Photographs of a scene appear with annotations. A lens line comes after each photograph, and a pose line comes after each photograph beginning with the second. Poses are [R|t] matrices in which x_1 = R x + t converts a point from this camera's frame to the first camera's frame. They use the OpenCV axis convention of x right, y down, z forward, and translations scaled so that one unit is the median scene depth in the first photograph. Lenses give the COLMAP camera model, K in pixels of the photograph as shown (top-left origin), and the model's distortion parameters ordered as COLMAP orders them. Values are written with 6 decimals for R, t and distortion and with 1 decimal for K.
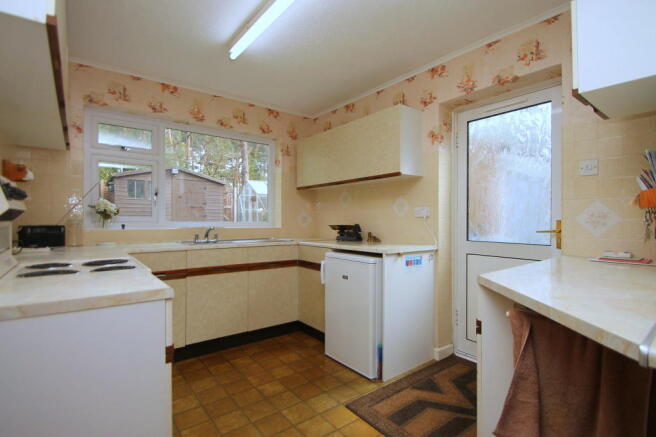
lens RADIAL K [[316.8, 0, 328.0], [0, 316.8, 218.5], [0, 0, 1]] dist [0.001526, 0.000053]
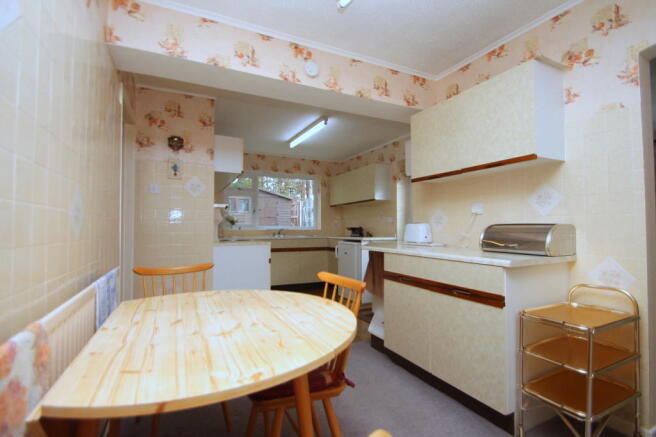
lens RADIAL K [[309.0, 0, 328.0], [0, 309.0, 218.5], [0, 0, 1]] dist [-0.000249, -0.000005]
pose [[0.978785, -0.010180, -0.204635, 0.248192], [0.004830, 0.999634, -0.026627, 0.015180], [0.204832, 0.025074, 0.978476, -0.659704]]
